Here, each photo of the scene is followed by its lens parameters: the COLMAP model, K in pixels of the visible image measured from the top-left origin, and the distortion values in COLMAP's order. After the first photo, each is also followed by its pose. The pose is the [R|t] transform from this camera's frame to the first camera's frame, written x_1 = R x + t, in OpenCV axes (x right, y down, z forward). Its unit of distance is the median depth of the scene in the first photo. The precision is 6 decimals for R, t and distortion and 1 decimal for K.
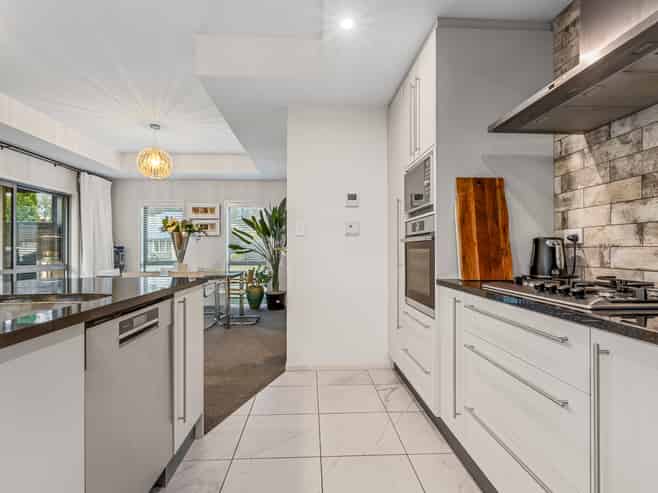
lens RADIAL K [[326.6, 0, 329.0], [0, 326.6, 246.5], [0, 0, 1]] dist [-0.000589, 0.000663]
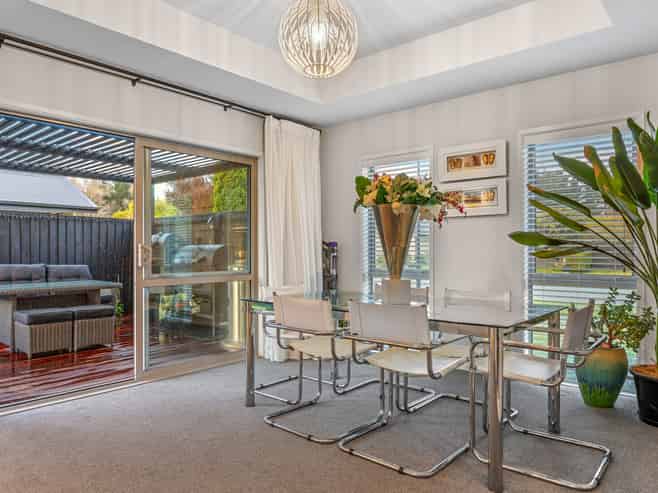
lens RADIAL K [[467.5, 0, 329.0], [0, 467.5, 246.5], [0, 0, 1]] dist [0.004001, -0.001134]
pose [[0.724884, -0.006154, -0.688844, -0.090096], [0.010736, 0.999940, 0.002364, 0.006068], [0.688788, -0.009109, 0.724906, 0.440595]]
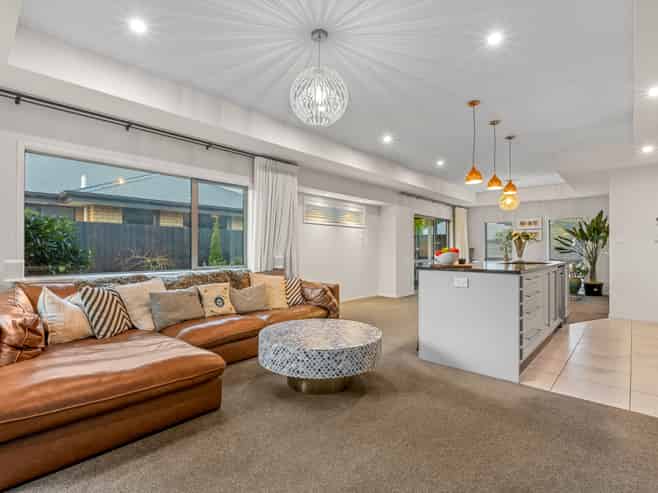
lens RADIAL K [[326.6, 0, 329.0], [0, 326.6, 246.5], [0, 0, 1]] dist [-0.000589, 0.000663]
pose [[0.691985, -0.003805, -0.721902, 0.053944], [0.002923, 0.999993, -0.002469, -0.006939], [0.721906, -0.000402, 0.691991, -0.715610]]
